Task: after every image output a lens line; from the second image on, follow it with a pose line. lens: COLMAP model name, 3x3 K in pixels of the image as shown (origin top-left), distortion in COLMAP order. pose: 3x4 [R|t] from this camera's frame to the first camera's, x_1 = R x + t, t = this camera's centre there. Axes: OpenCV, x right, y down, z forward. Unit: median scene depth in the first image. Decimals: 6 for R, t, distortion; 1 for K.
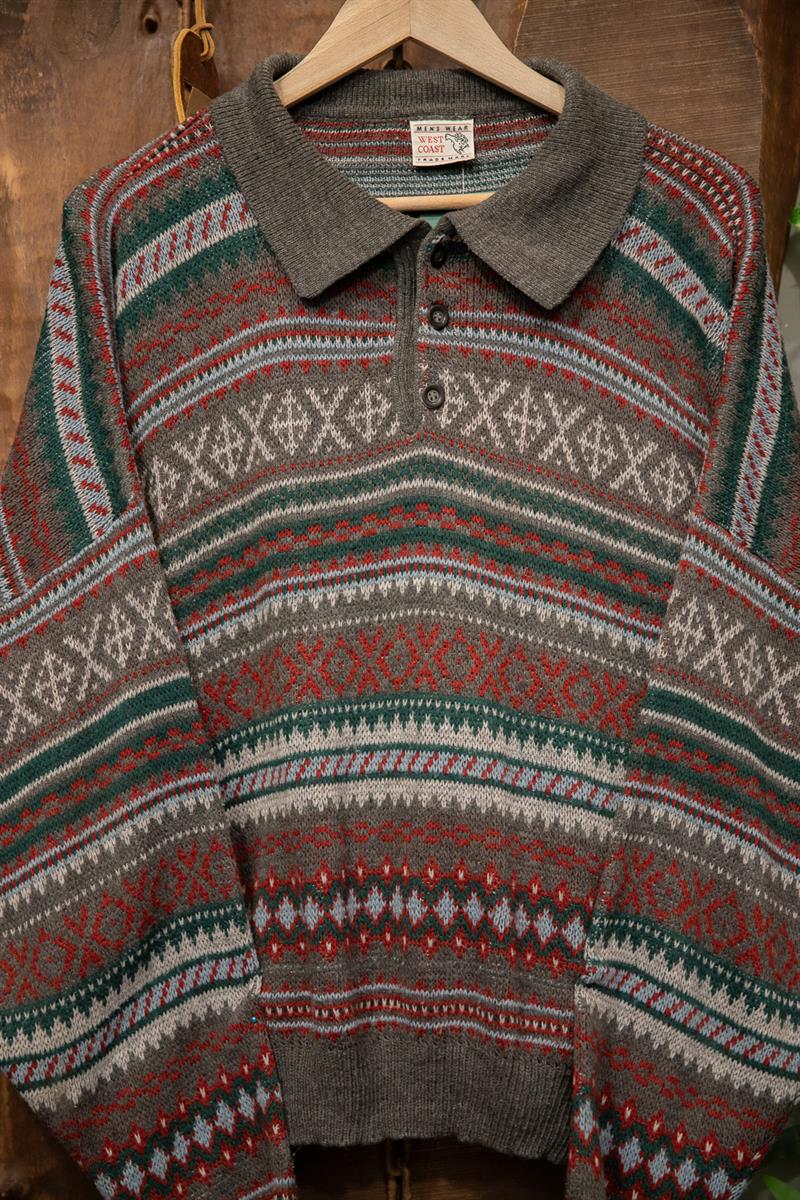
lens RADIAL K [[2109.7, 0, 402.6], [0, 2109.7, 603.3], [0, 0, 1]] dist [0.141061, 0.000000]
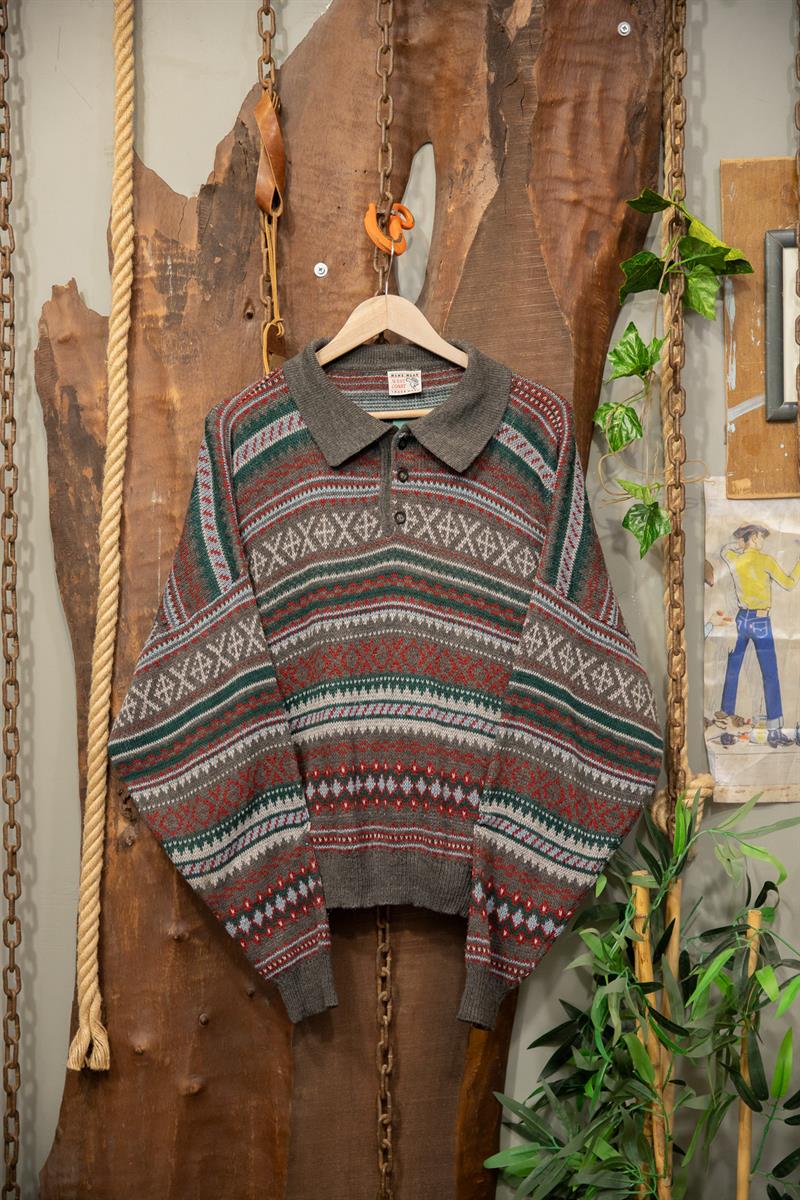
lens RADIAL K [[1763.3, 0, 401.6], [0, 1763.3, 601.1], [0, 0, 1]] dist [0.069091, 0.000000]
pose [[0.999968, -0.003124, -0.007297, 0.027275], [0.003121, 0.999995, -0.000403, -0.021717], [0.007299, 0.000380, 0.999973, -0.585586]]
